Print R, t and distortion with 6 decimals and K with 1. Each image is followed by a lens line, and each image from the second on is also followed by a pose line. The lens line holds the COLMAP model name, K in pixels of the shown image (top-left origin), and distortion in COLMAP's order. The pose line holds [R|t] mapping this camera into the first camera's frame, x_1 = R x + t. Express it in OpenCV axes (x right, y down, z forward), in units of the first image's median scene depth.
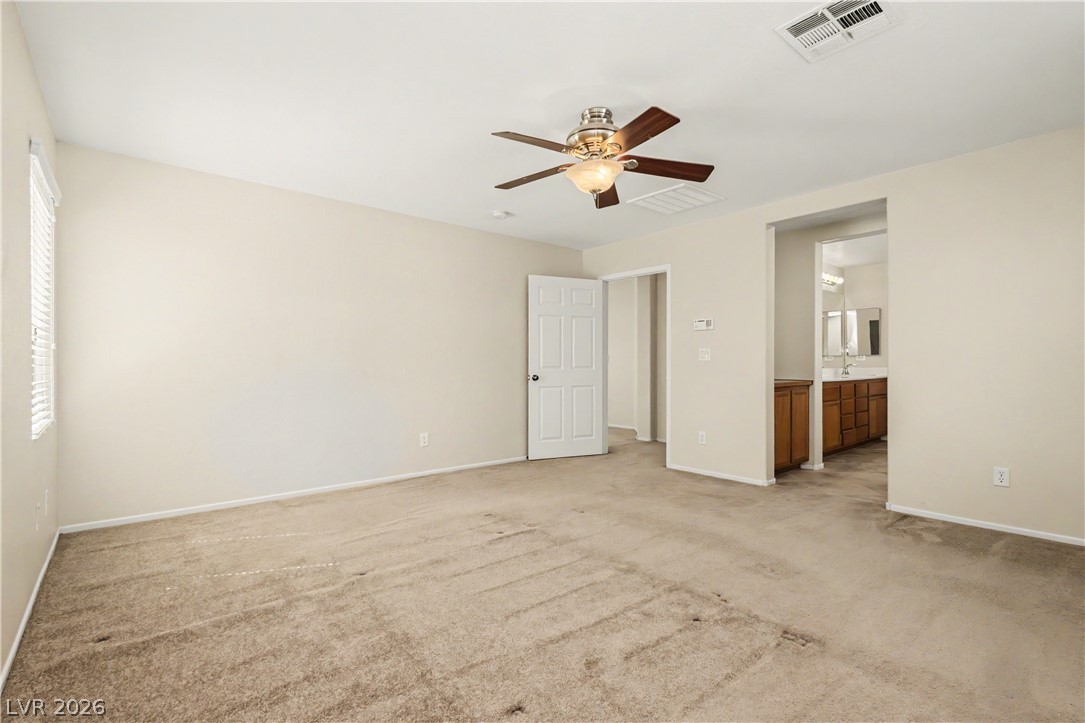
lens RADIAL K [[508.1, 0, 540.9], [0, 508.1, 359.8], [0, 0, 1]] dist [0.003775, -0.000390]
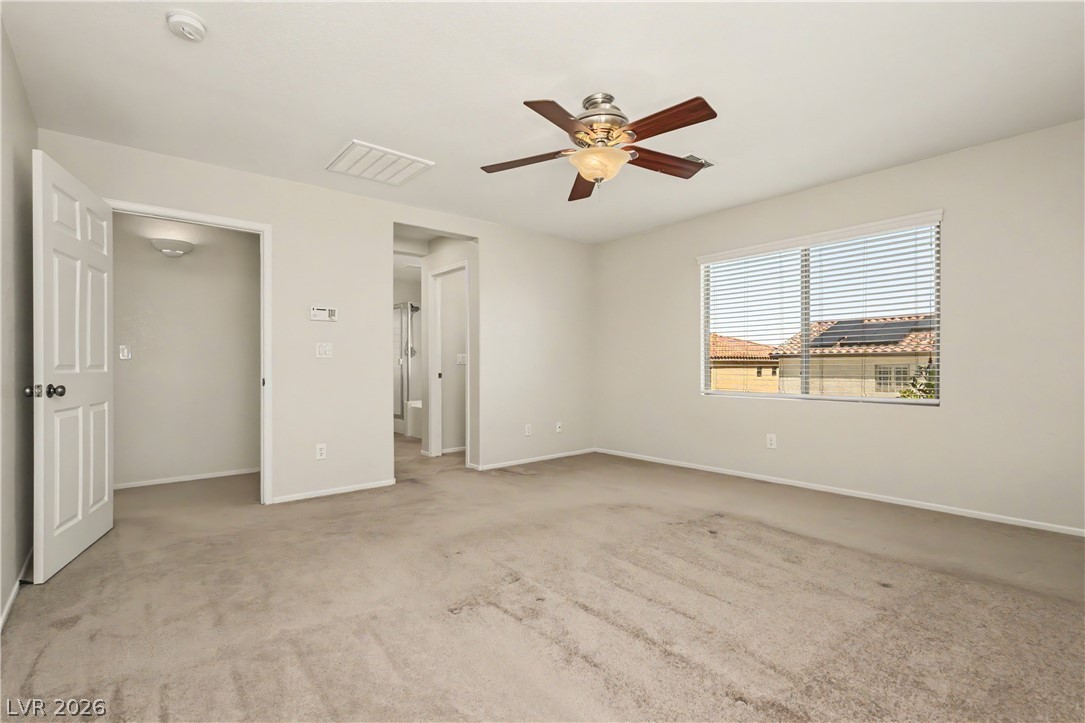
lens RADIAL K [[508.1, 0, 539.6], [0, 508.1, 367.2], [0, 0, 1]] dist [0.003775, -0.000390]
pose [[-0.003265, -0.001558, 0.999993, -0.510126], [-0.006047, 0.999981, 0.001538, 0.013914], [-0.999976, -0.006042, -0.003274, 0.653541]]
